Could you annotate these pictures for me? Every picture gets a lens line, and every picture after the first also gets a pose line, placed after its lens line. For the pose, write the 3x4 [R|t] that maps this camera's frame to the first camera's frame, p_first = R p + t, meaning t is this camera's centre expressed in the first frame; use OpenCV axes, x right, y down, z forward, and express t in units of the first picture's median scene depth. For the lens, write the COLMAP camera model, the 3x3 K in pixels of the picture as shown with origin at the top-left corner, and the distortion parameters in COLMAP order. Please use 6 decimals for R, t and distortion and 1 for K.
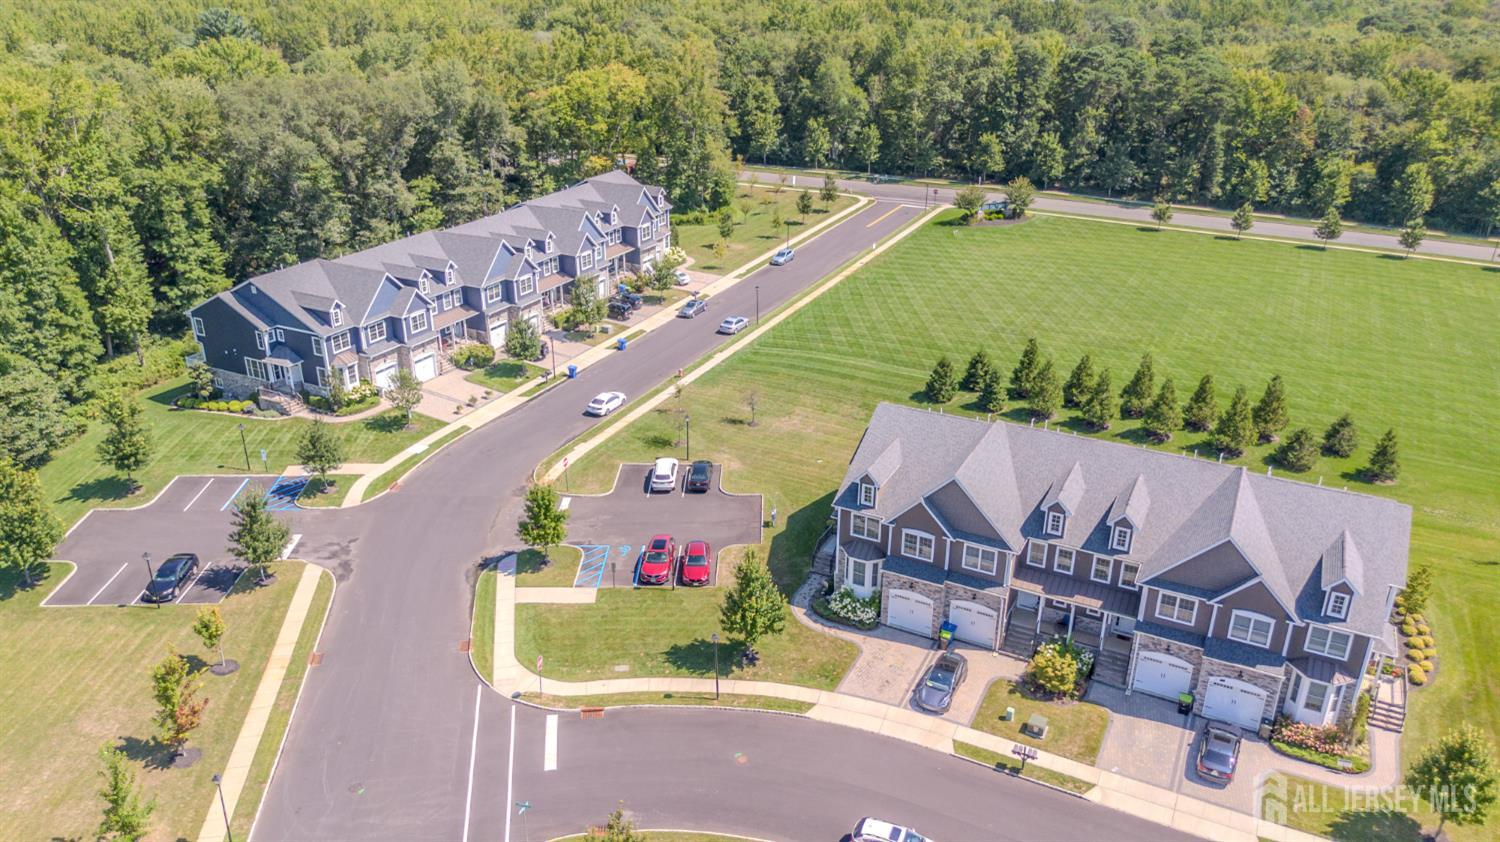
lens RADIAL K [[1074.2, 0, 749.4], [0, 1074.2, 434.3], [0, 0, 1]] dist [0.056058, -0.063662]
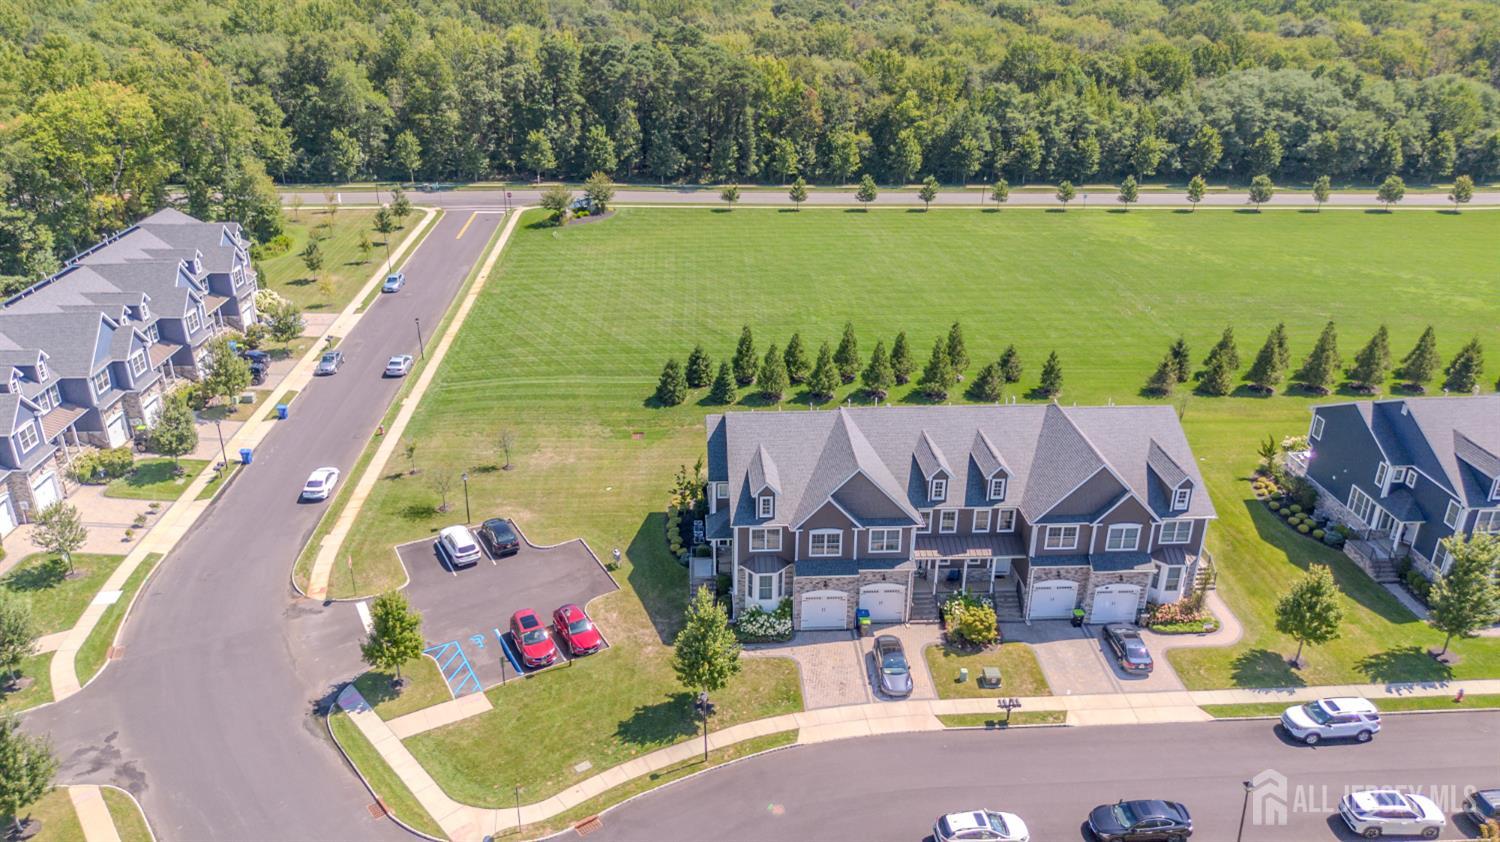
lens RADIAL K [[1074.2, 0, 756.1], [0, 1074.2, 421.7], [0, 0, 1]] dist [0.056058, -0.063662]
pose [[0.858005, -0.206109, 0.470475, -0.226280], [0.207287, 0.977003, 0.049983, -0.047056], [-0.469957, 0.054638, 0.880997, 0.087680]]
